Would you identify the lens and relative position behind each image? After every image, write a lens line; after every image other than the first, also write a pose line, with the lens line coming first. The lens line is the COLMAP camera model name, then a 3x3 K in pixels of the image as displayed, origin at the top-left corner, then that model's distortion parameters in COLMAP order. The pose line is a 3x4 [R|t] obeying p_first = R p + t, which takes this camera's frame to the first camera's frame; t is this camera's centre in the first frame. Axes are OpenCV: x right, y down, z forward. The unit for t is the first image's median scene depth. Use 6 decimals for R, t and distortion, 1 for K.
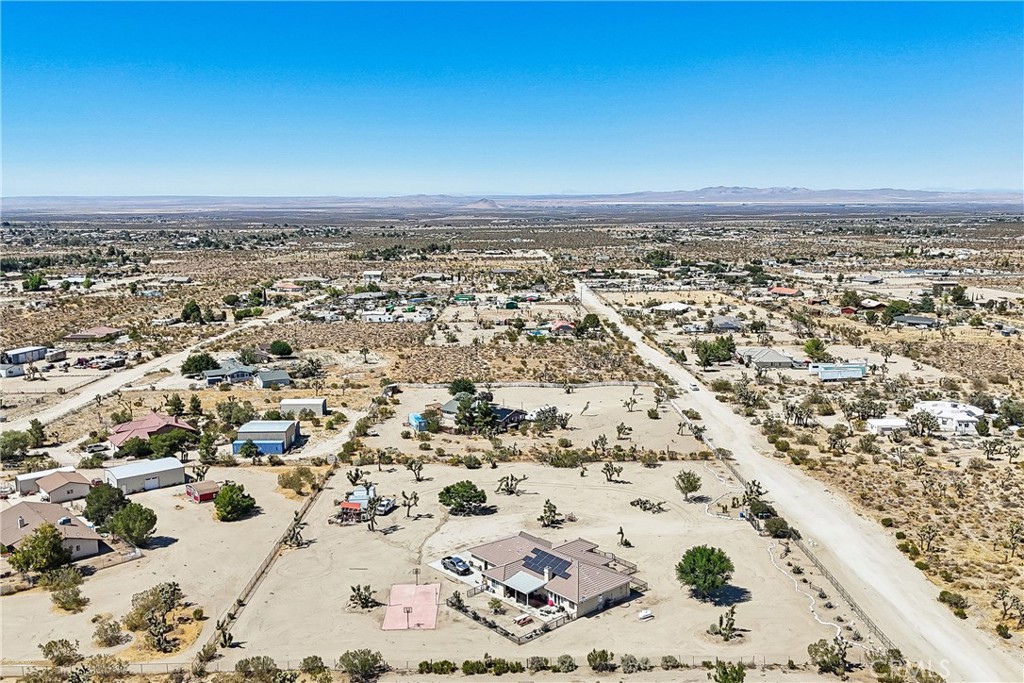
lens RADIAL K [[898.8, 0, 512.0], [0, 898.8, 341.5], [0, 0, 1]] dist [0.047710, -0.014714]
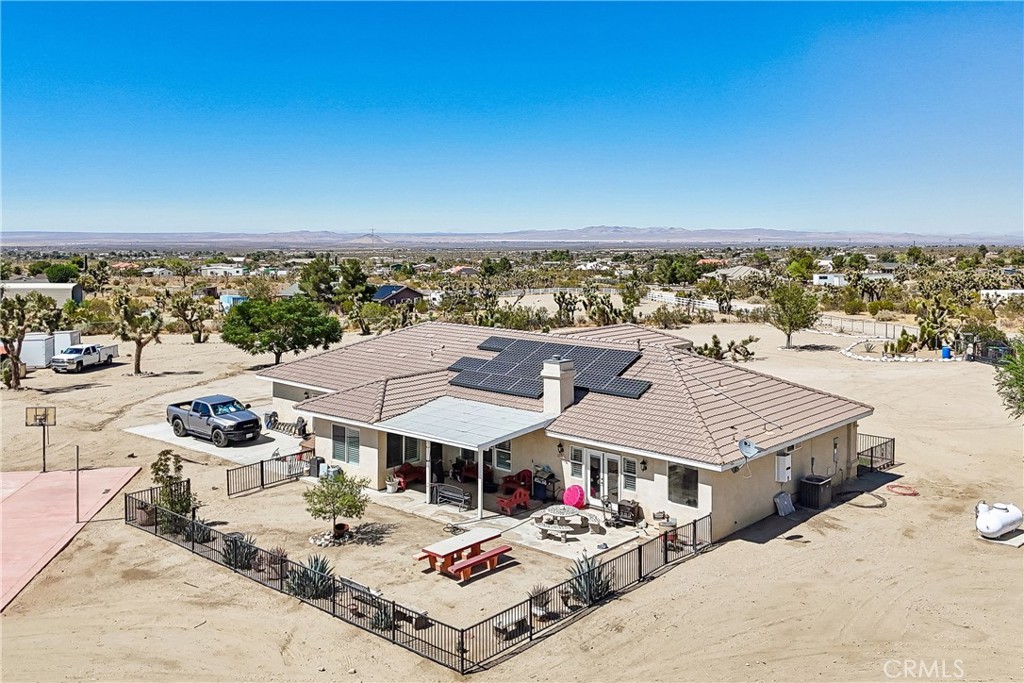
lens RADIAL K [[898.8, 0, 512.0], [0, 898.8, 341.5], [0, 0, 1]] dist [0.047710, -0.014714]
pose [[0.991903, 0.002257, 0.126981, -0.004128], [0.002979, 0.999154, -0.041028, 0.258927], [-0.126966, 0.041074, 0.991056, 0.765384]]
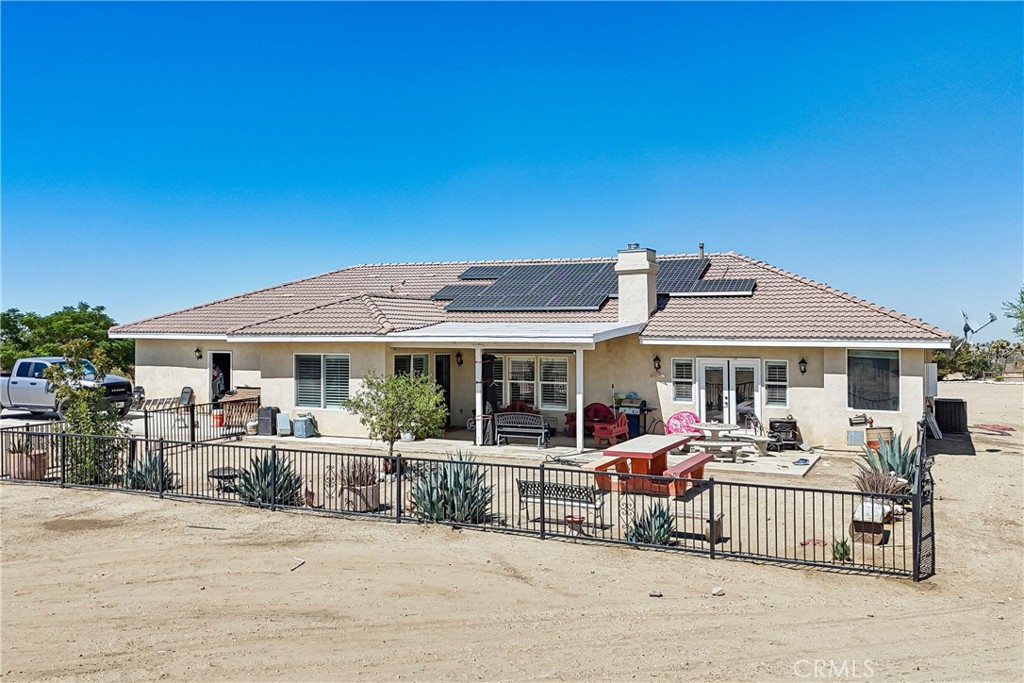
lens RADIAL K [[898.8, 0, 512.0], [0, 898.8, 341.5], [0, 0, 1]] dist [0.047710, -0.014714]
pose [[0.910445, 0.021475, 0.413073, -0.057976], [0.043918, 0.987987, -0.148162, 0.298181], [-0.411293, 0.153035, 0.898565, 0.859553]]
